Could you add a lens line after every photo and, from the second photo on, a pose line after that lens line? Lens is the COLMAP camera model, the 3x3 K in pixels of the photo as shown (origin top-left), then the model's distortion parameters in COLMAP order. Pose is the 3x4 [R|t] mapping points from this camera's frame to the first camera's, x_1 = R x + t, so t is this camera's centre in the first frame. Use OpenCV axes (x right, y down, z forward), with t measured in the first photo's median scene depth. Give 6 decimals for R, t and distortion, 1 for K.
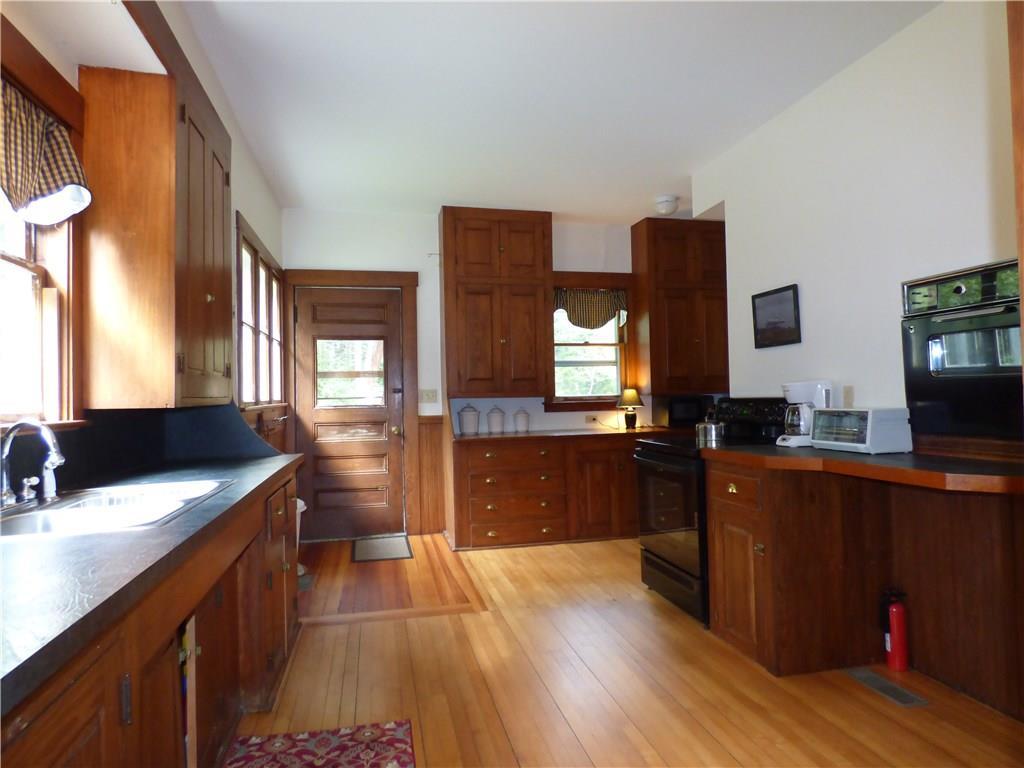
lens RADIAL K [[624.6, 0, 515.8], [0, 624.6, 384.5], [0, 0, 1]] dist [-0.005837, -0.004691]
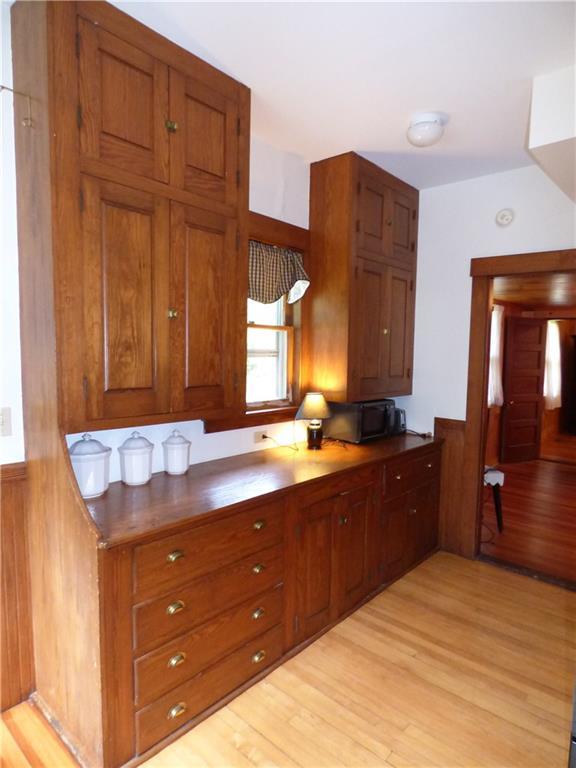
lens RADIAL K [[468.4, 0, 289.2], [0, 468.4, 388.3], [0, 0, 1]] dist [-0.005837, -0.004691]
pose [[0.816811, -0.010774, 0.576805, -0.161065], [-0.043375, 0.995849, 0.080024, -0.043131], [-0.575273, -0.090383, 0.812953, 0.618951]]
